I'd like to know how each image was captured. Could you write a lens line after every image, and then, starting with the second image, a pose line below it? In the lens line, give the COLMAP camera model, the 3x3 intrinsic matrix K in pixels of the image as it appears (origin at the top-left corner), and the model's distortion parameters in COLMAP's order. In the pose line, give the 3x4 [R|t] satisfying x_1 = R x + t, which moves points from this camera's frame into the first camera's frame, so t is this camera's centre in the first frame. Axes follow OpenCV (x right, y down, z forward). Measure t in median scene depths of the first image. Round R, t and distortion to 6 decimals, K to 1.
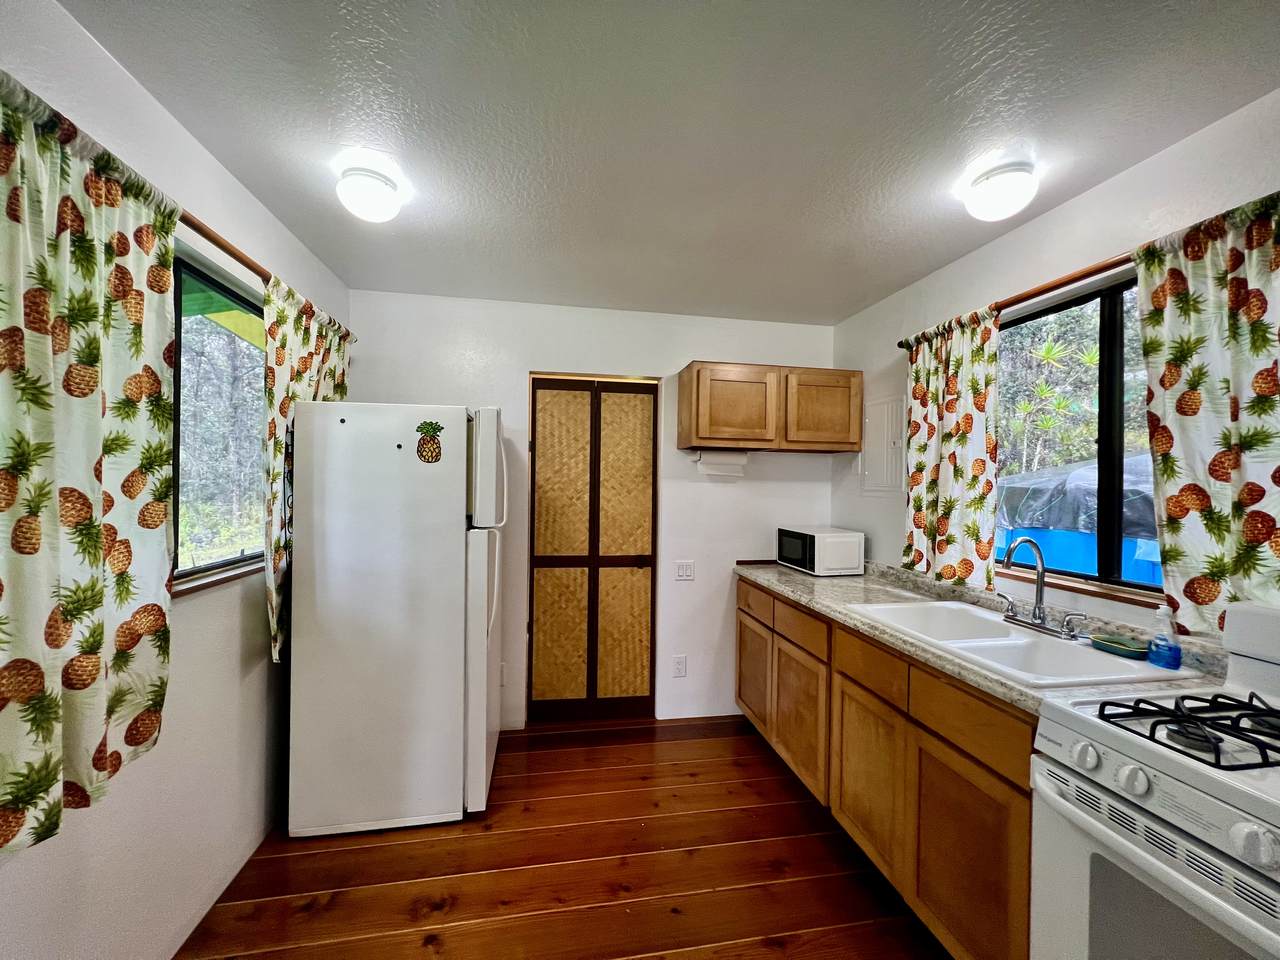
lens RADIAL K [[509.6, 0, 640.0], [0, 509.6, 480.0], [0, 0, 1]] dist [-0.001280, -0.000037]
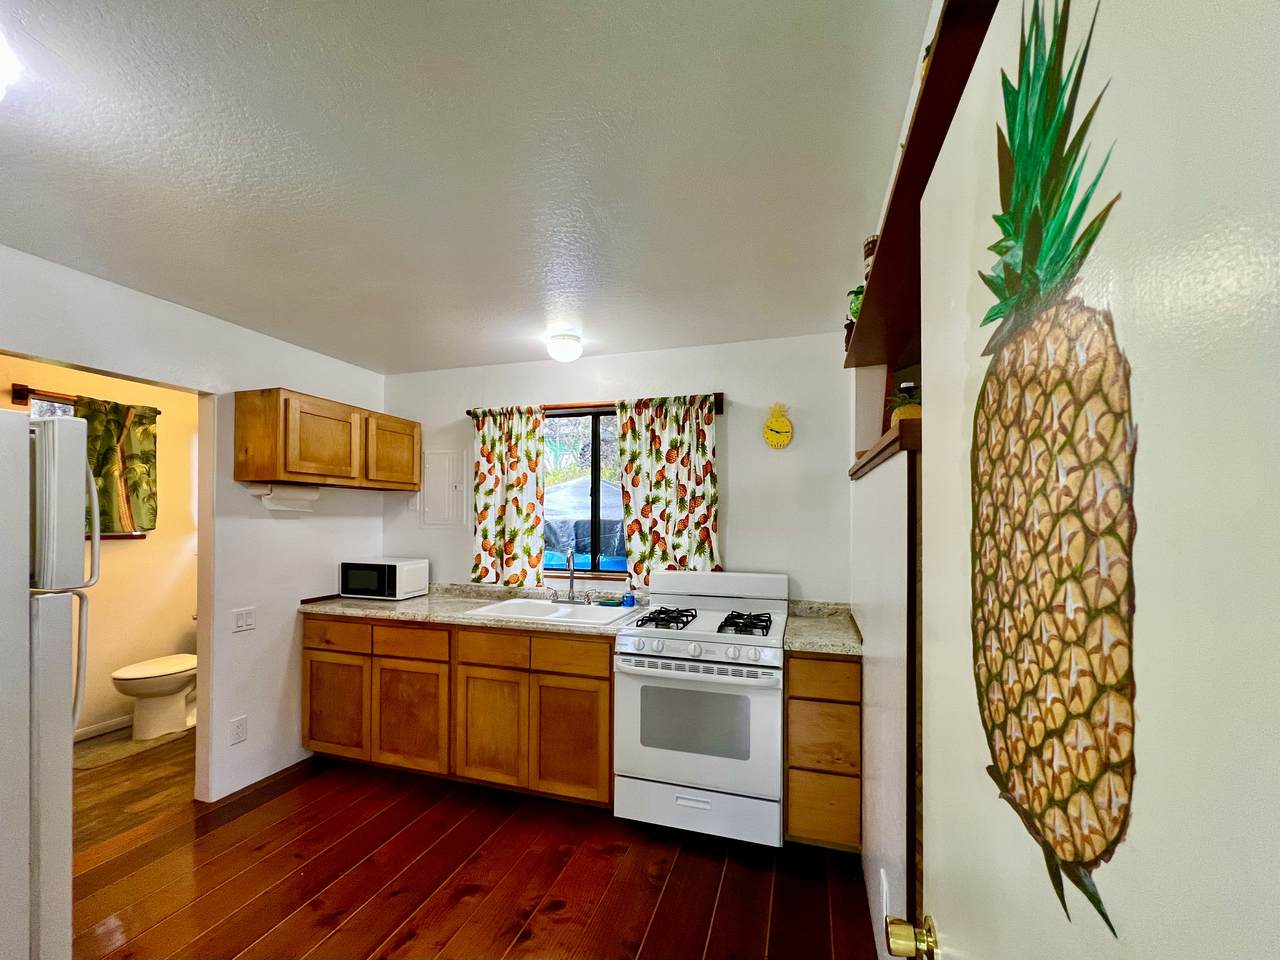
lens RADIAL K [[518.9, 0, 642.0], [0, 518.9, 514.0], [0, 0, 1]] dist [-0.000233, -0.000036]
pose [[0.470976, -0.004609, 0.882134, -0.541053], [-0.004174, 0.999964, 0.007453, -0.019466], [-0.882136, -0.007192, 0.470939, -0.032525]]
